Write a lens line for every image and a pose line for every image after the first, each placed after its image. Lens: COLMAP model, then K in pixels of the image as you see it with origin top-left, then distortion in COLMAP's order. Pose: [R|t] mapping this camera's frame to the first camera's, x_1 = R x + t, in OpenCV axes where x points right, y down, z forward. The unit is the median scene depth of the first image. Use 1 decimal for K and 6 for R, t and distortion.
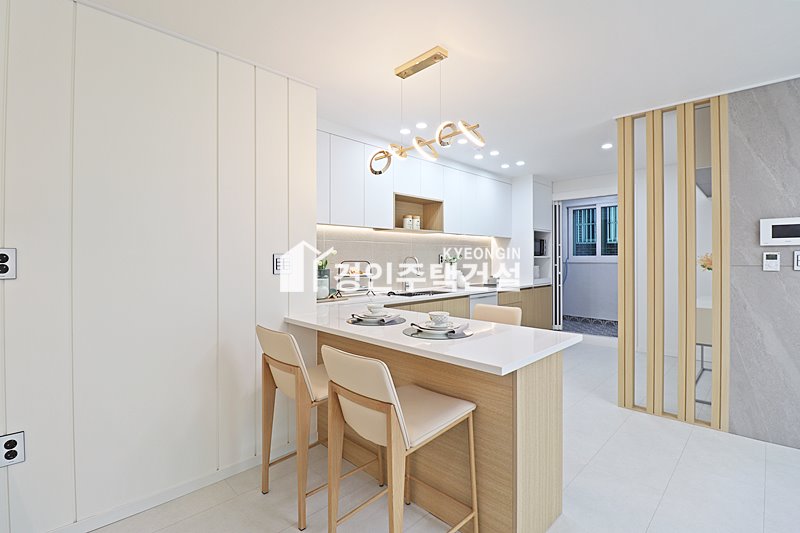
lens RADIAL K [[368.7, 0, 400.3], [0, 368.7, 260.1], [0, 0, 1]] dist [0.002142, -0.012623]
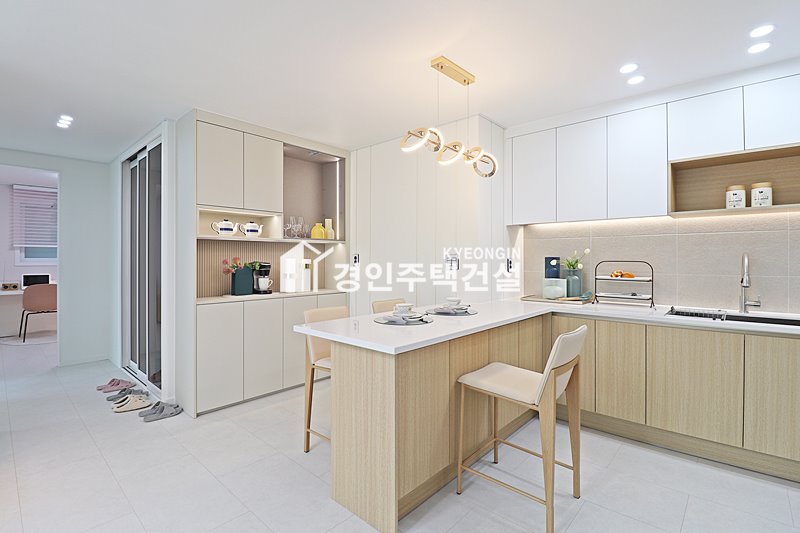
lens RADIAL K [[377.0, 0, 401.6], [0, 377.0, 258.7], [0, 0, 1]] dist [0.000056, -0.014123]
pose [[0.056437, -0.000579, -0.998406, 0.590512], [-0.006247, 0.999980, -0.000933, 0.001195], [0.998387, 0.006290, 0.056432, 0.419995]]
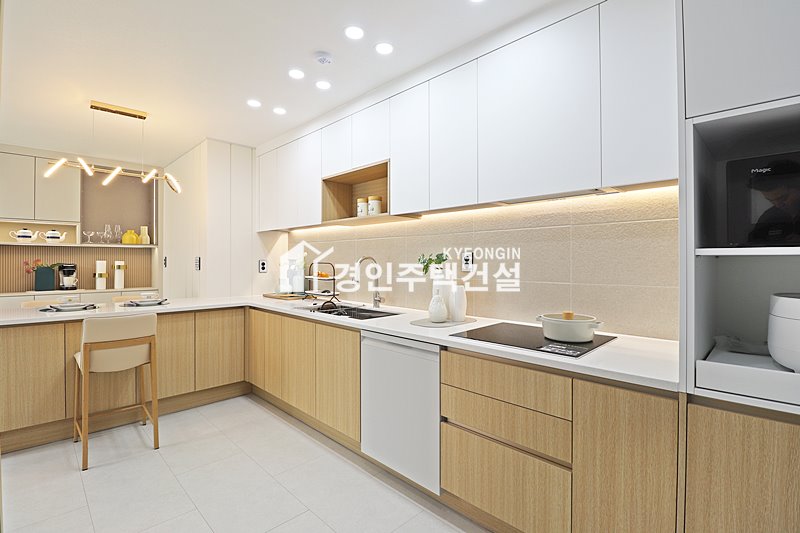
lens RADIAL K [[373.7, 0, 401.3], [0, 373.7, 261.1], [0, 0, 1]] dist [0.001696, -0.013151]
pose [[0.000285, -0.000148, -1.000000, 0.727180], [-0.007039, 0.999975, -0.000150, -0.002943], [0.999975, 0.007039, 0.000284, 1.064006]]
